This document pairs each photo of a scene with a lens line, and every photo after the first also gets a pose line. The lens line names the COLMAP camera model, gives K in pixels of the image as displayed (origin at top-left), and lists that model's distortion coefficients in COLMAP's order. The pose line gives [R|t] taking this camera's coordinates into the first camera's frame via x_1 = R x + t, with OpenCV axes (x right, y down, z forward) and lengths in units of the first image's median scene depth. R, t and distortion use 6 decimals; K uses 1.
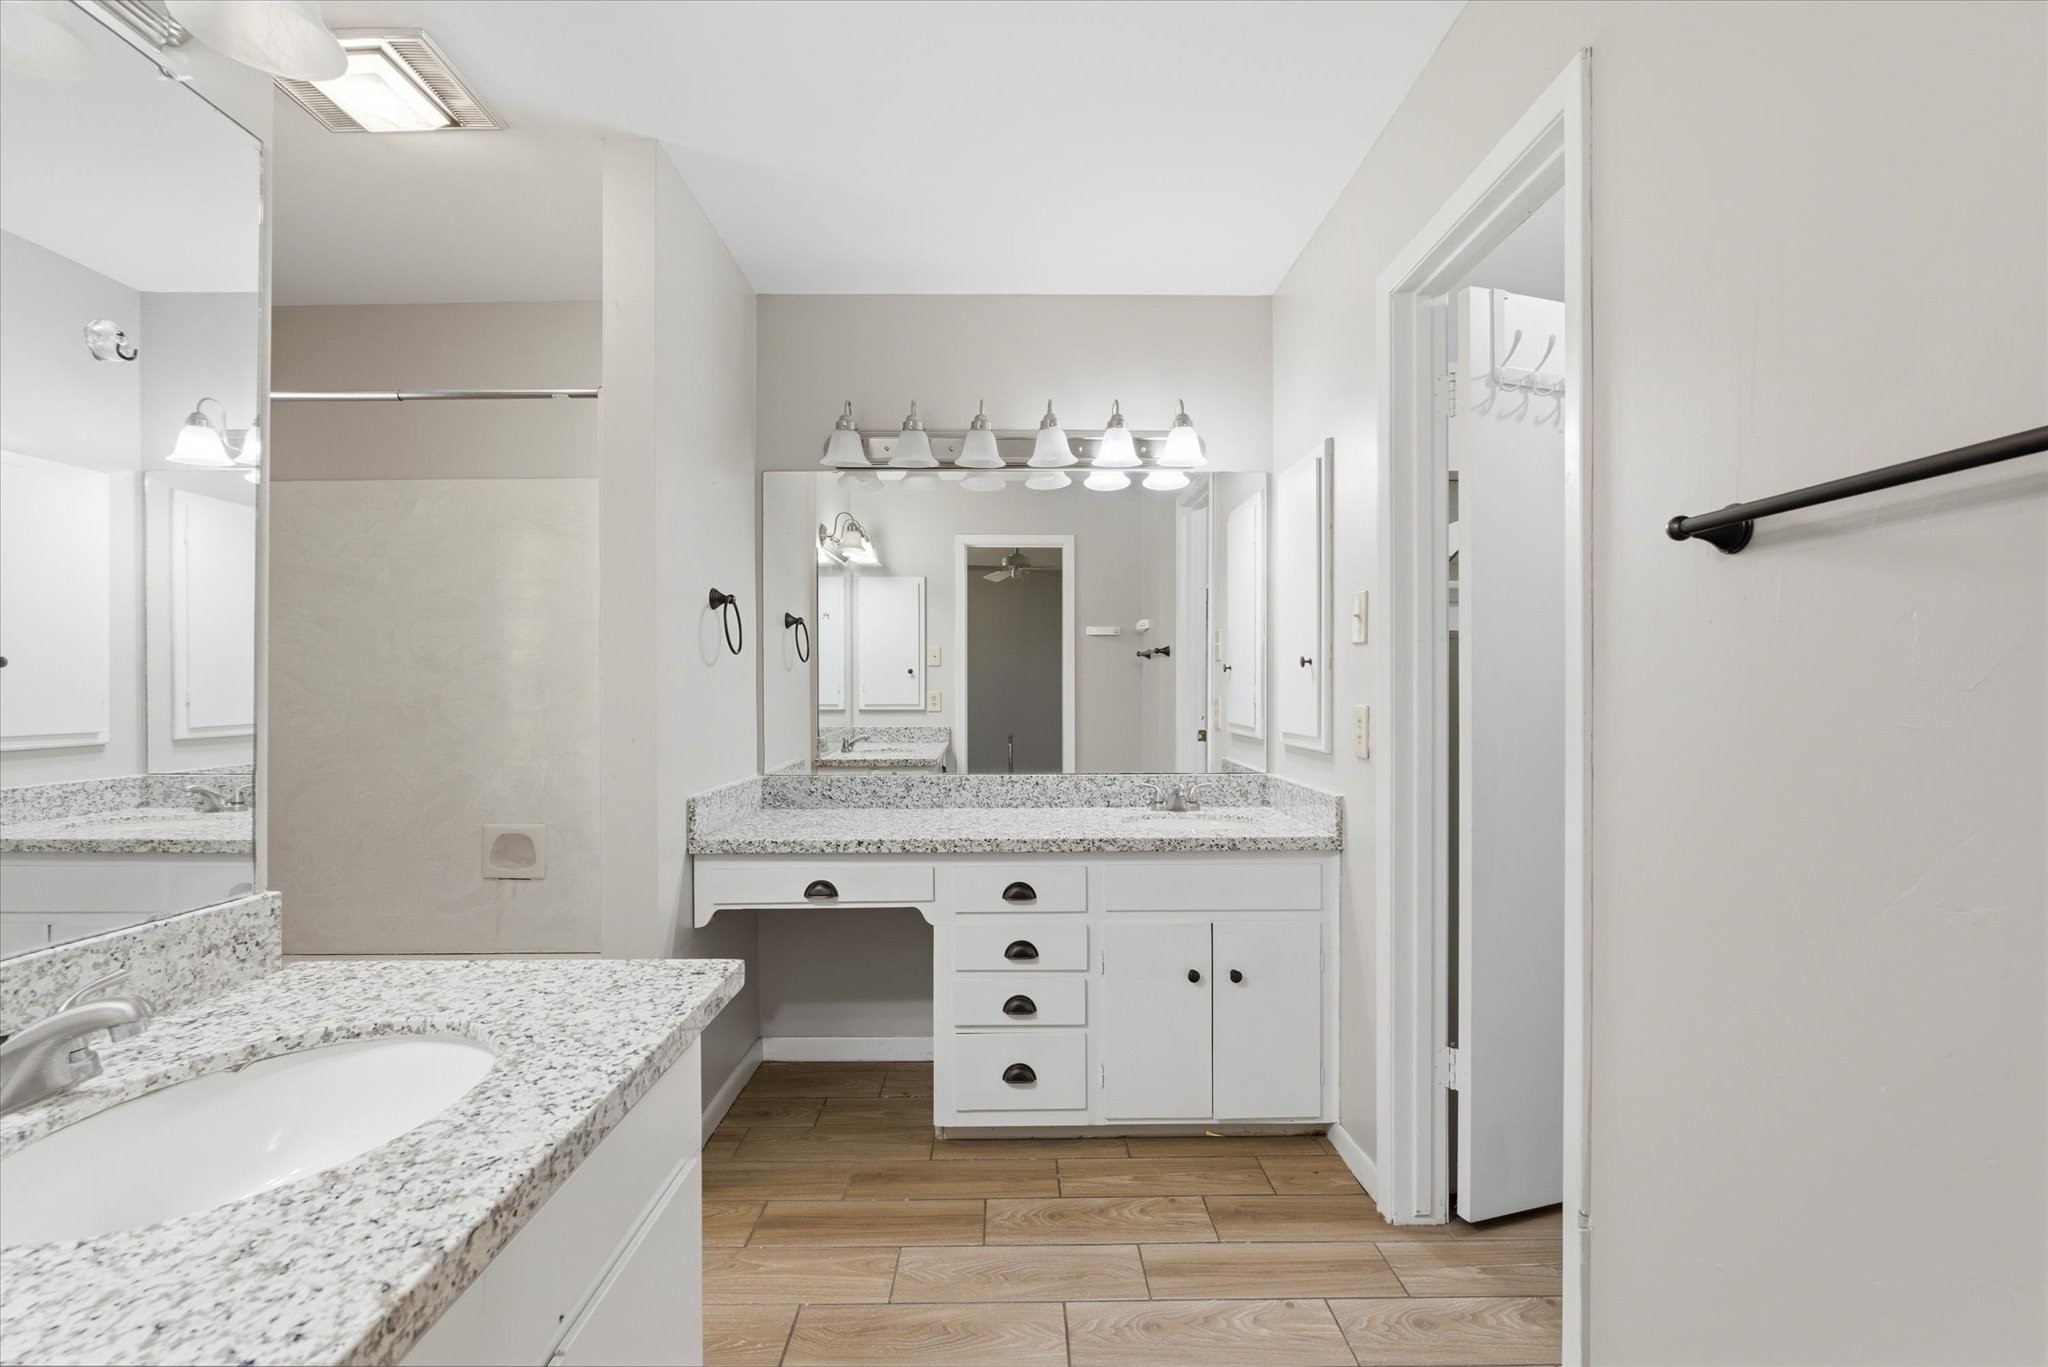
lens RADIAL K [[901.6, 0, 1023.2], [0, 901.6, 689.1], [0, 0, 1]] dist [-0.004584, 0.000974]
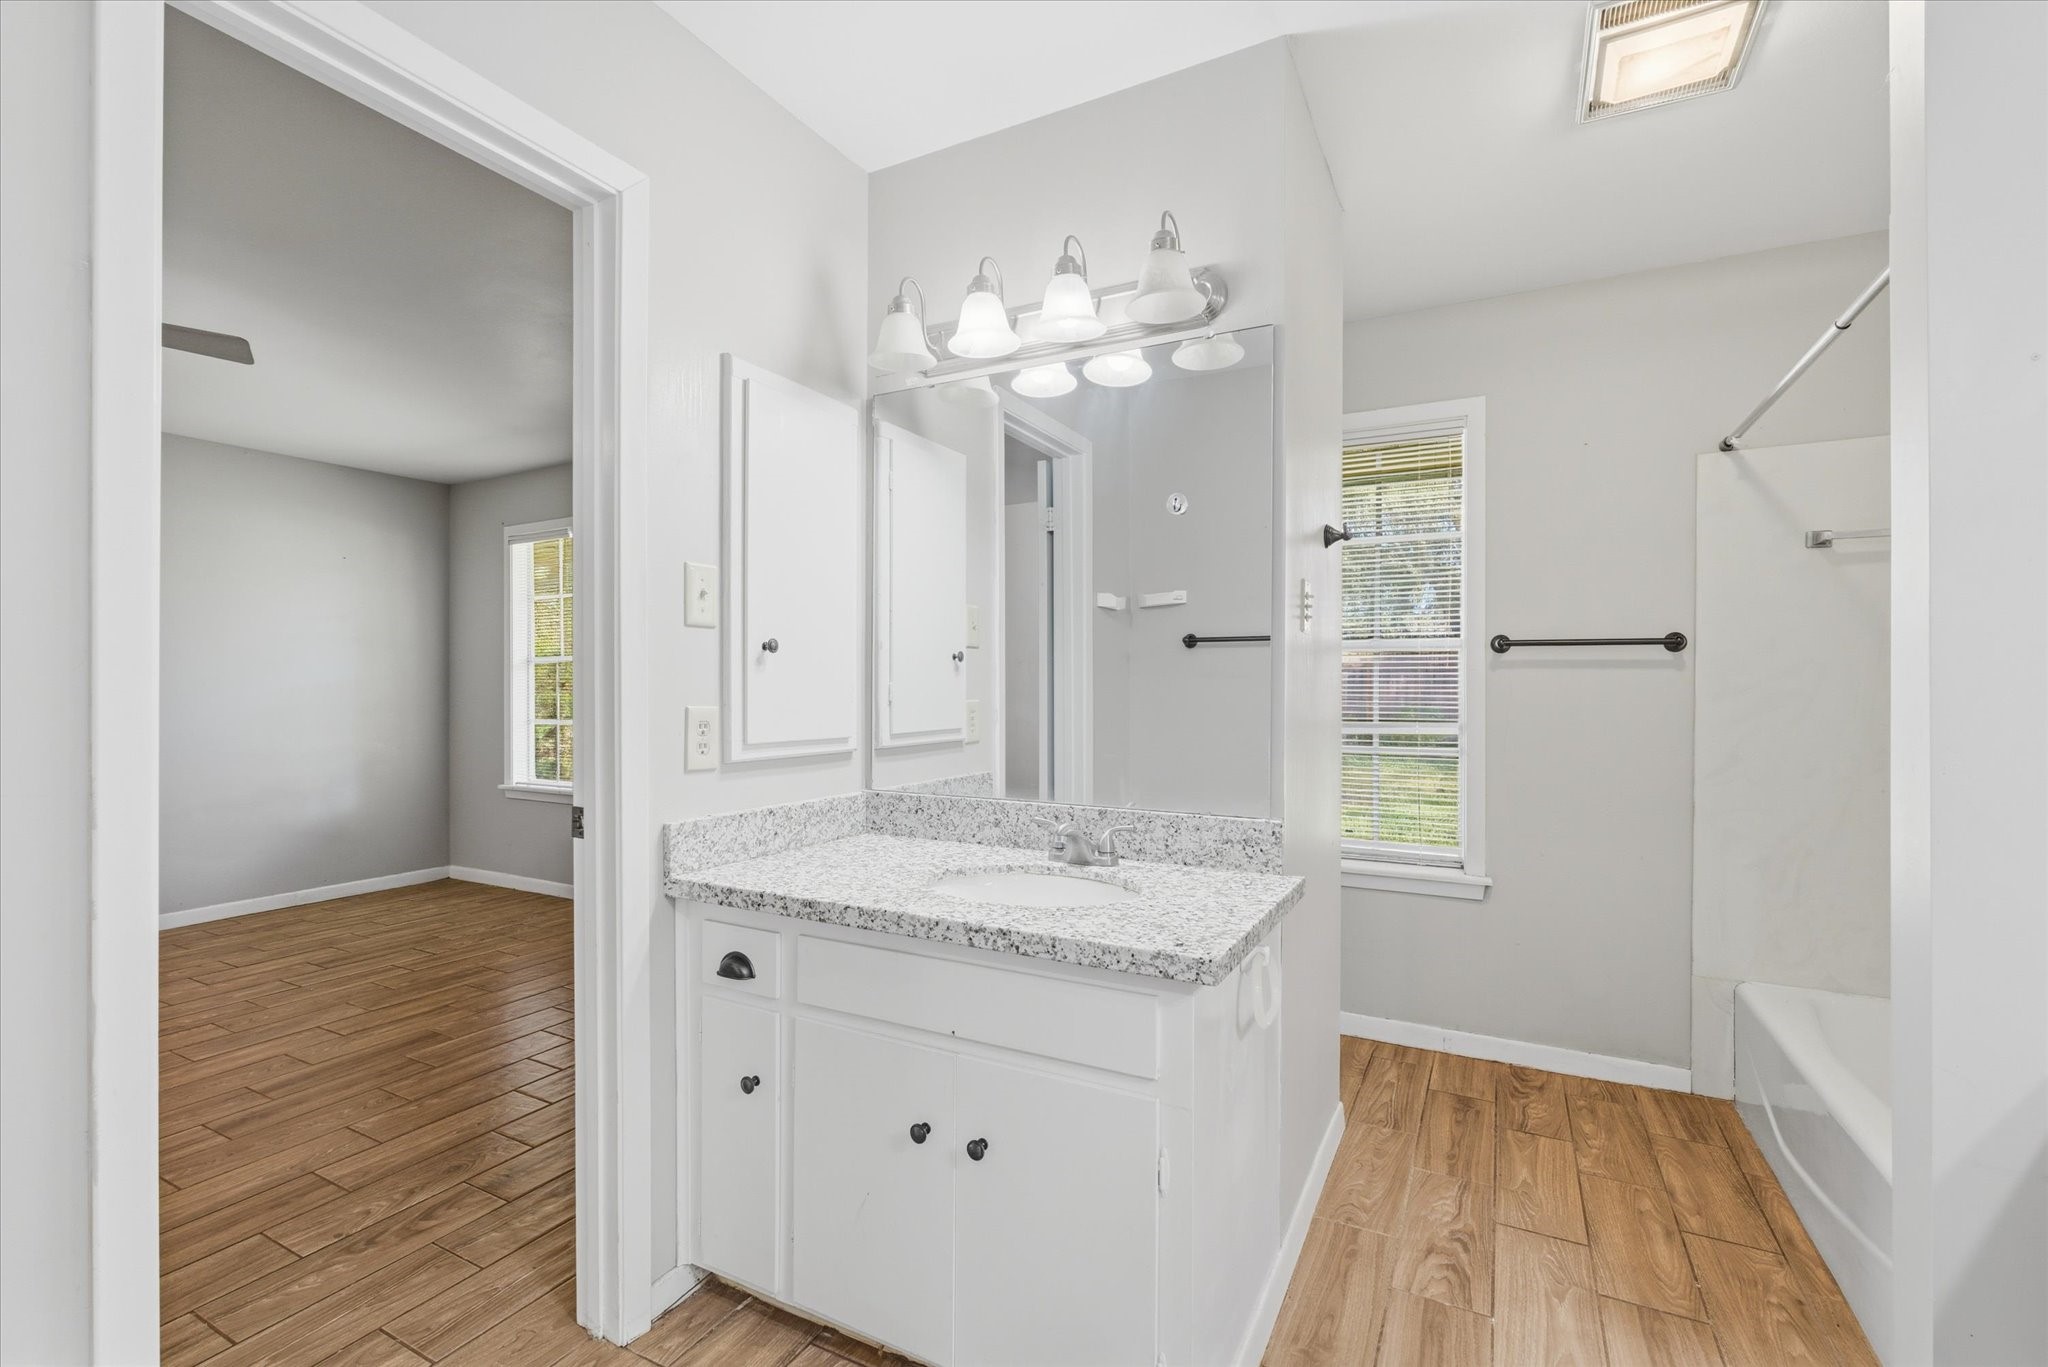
lens RADIAL K [[901.6, 0, 1023.2], [0, 901.6, 689.1], [0, 0, 1]] dist [-0.004584, 0.000974]
pose [[-0.480223, 0.000808, -0.877146, 0.752470], [0.002370, 0.999997, -0.000376, 0.006243], [0.877143, -0.002259, -0.480224, 1.485174]]
